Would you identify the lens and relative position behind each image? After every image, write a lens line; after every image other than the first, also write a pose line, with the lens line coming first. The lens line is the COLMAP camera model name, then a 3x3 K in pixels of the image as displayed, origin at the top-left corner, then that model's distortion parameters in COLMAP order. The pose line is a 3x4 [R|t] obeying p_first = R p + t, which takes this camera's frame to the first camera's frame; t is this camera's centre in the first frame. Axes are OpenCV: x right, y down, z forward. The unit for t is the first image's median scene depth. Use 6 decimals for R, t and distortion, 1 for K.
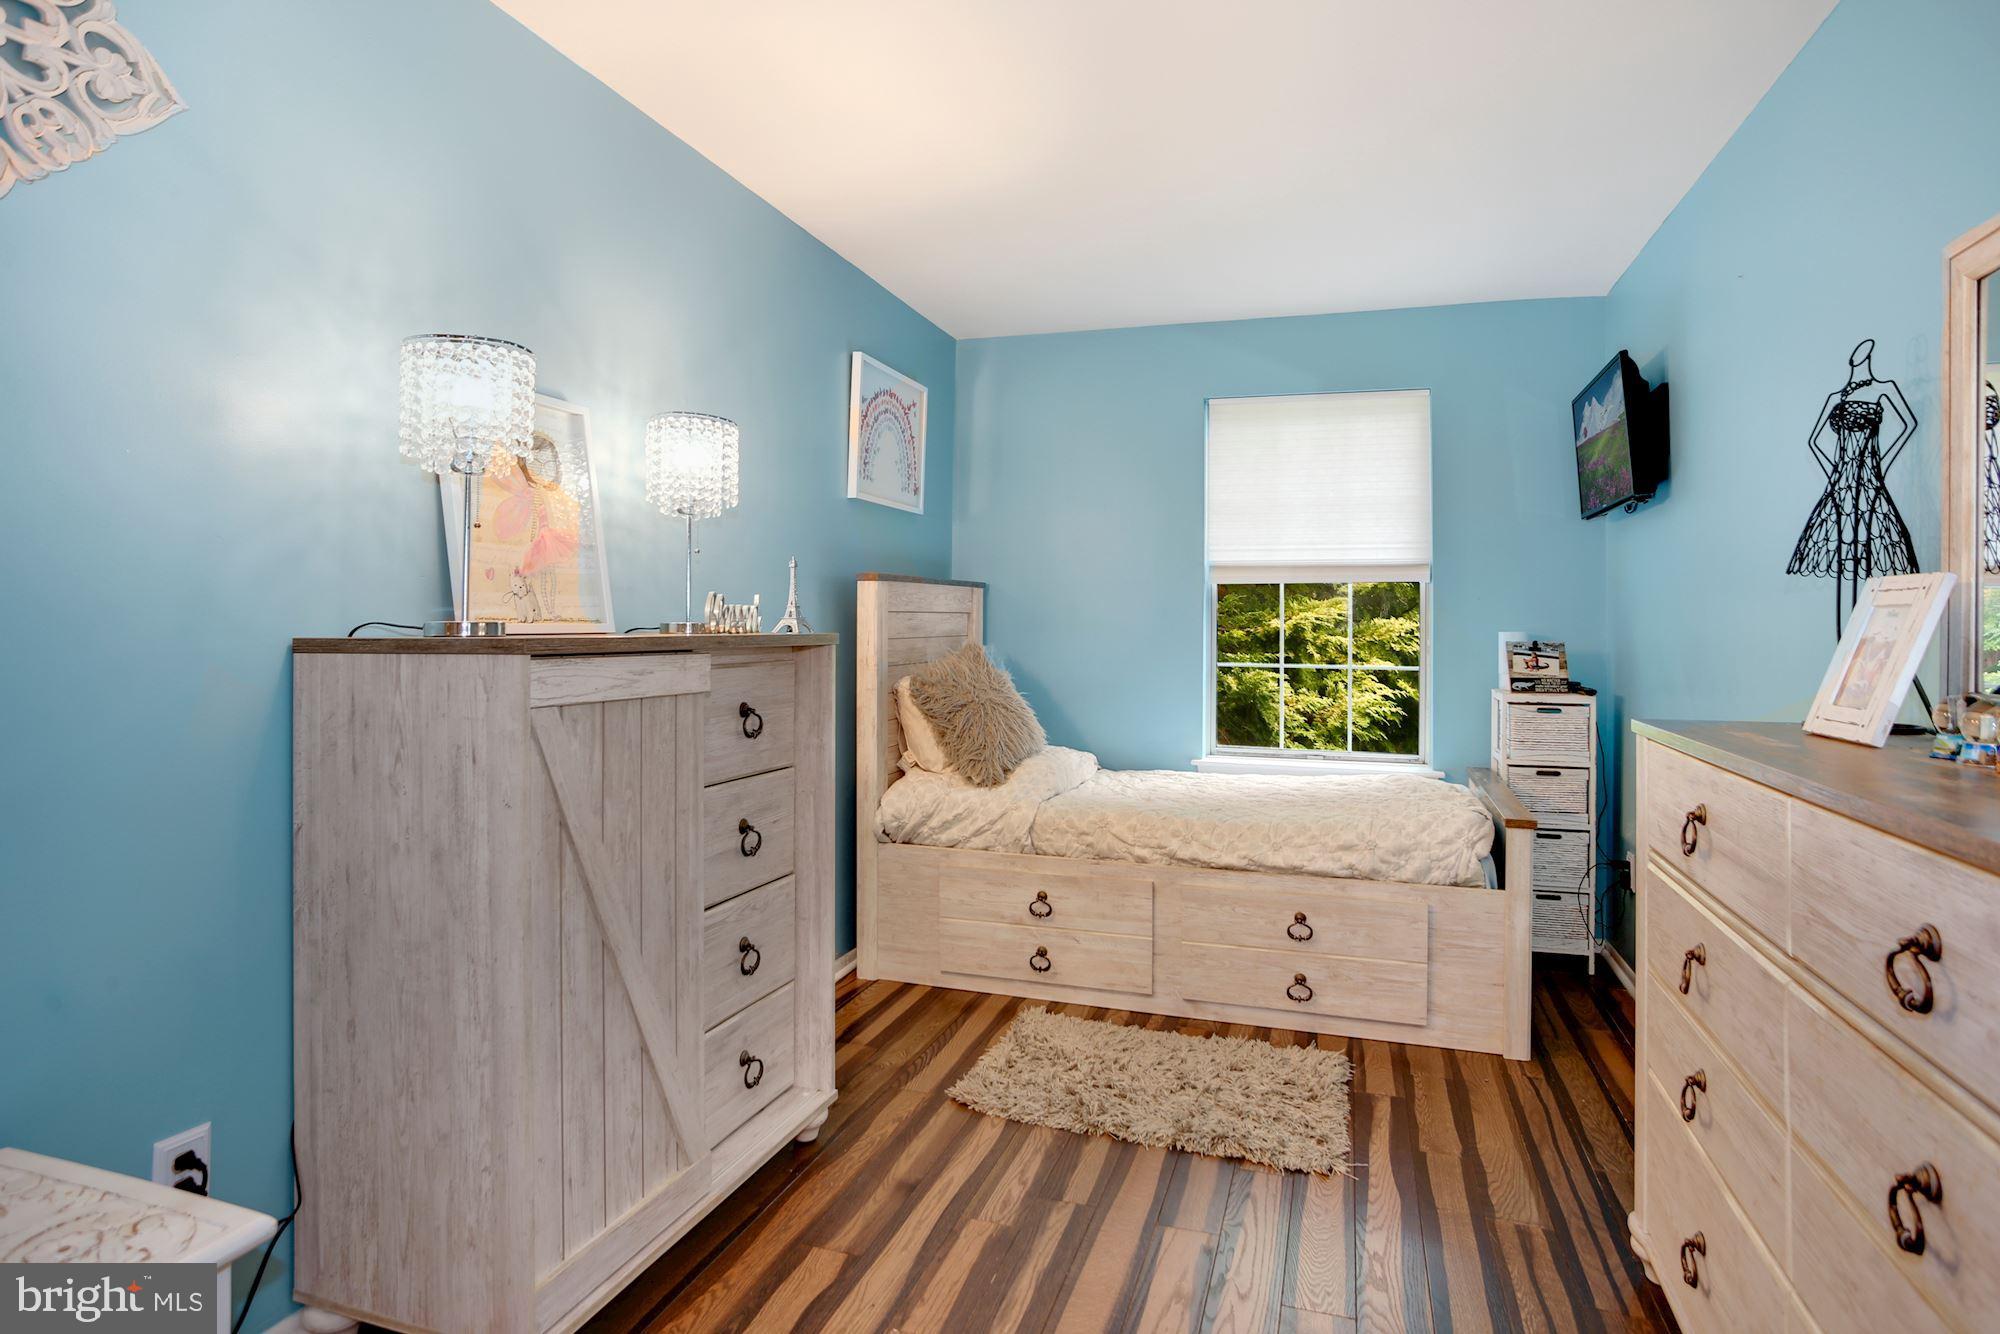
lens RADIAL K [[982.1, 0, 1014.1], [0, 982.1, 626.0], [0, 0, 1]] dist [-0.061856, 0.028951]
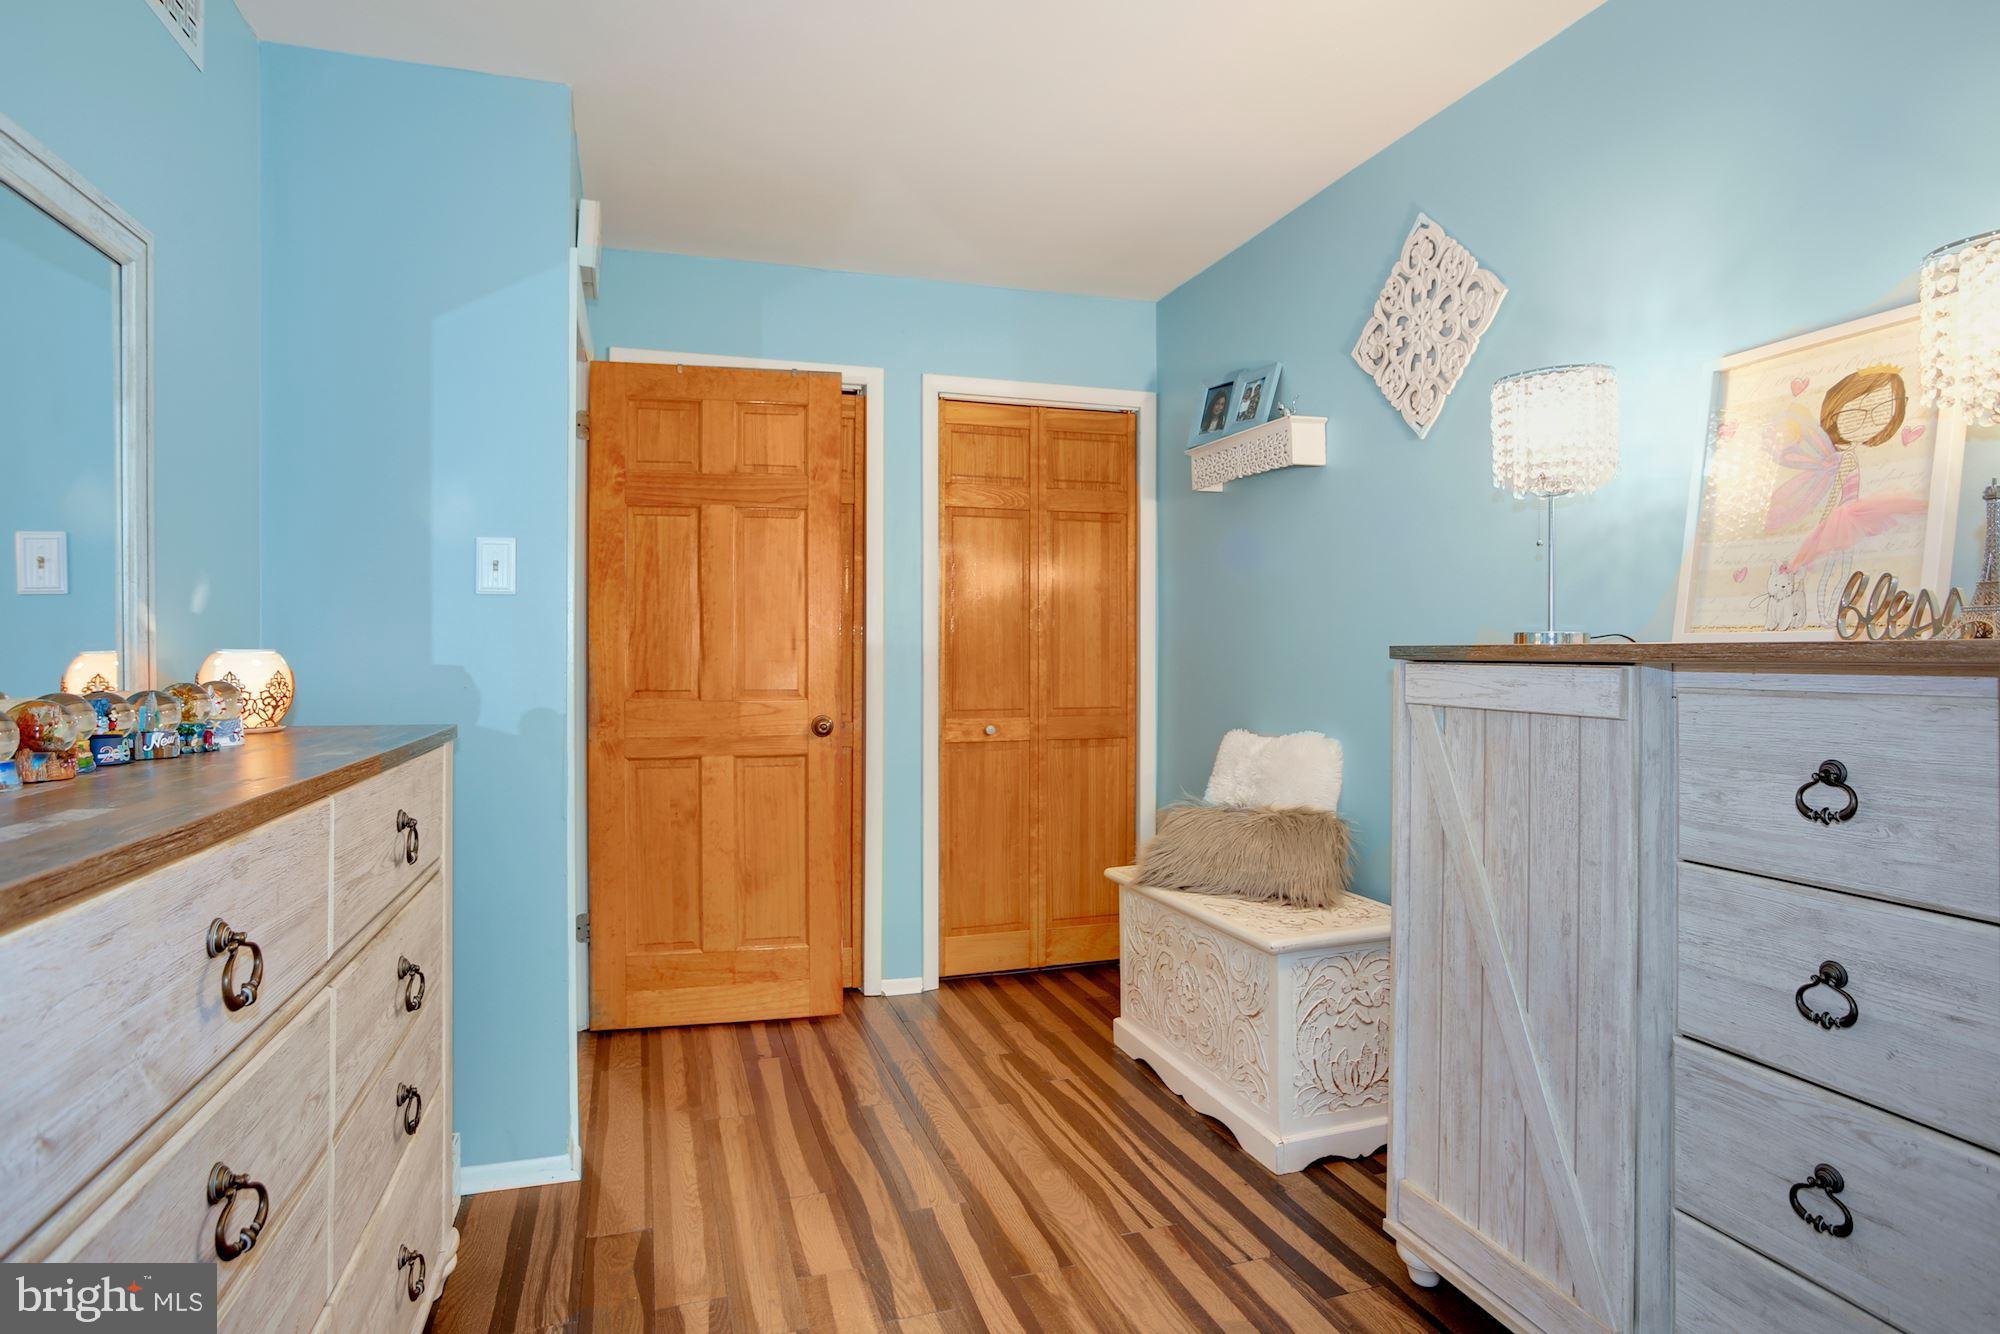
lens RADIAL K [[1193.5, 0, 1019.5], [0, 1193.5, 664.1], [0, 0, 1]] dist [-0.047500, 0.039752]
pose [[-0.804563, -0.002039, -0.593863, 0.311693], [-0.004201, 0.999989, 0.002257, 0.013271], [0.593852, 0.004311, -0.804563, 0.757282]]
